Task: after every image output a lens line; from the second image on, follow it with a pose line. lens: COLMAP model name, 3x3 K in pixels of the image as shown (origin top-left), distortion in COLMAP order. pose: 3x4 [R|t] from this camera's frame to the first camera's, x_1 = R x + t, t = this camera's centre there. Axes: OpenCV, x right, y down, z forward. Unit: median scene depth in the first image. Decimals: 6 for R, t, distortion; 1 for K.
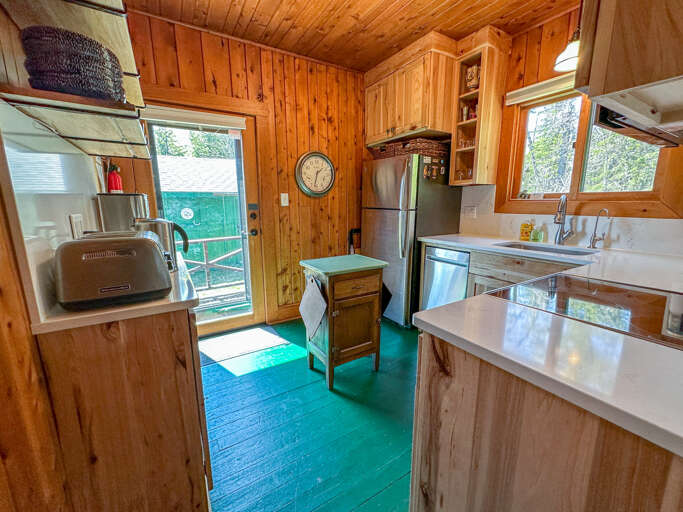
lens RADIAL K [[272.5, 0, 340.6], [0, 272.5, 253.3], [0, 0, 1]] dist [-0.000686, -0.000028]
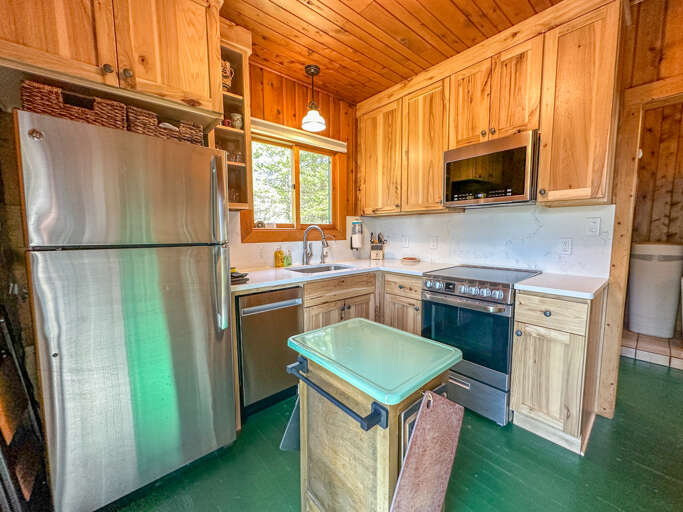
lens RADIAL K [[272.5, 0, 340.8], [0, 272.5, 254.5], [0, 0, 1]] dist [-0.000686, -0.000028]
pose [[-0.150460, -0.086256, 0.984846, -0.375141], [0.186159, 0.975894, 0.113912, -0.162575], [-0.970931, 0.200477, -0.130776, 0.859003]]
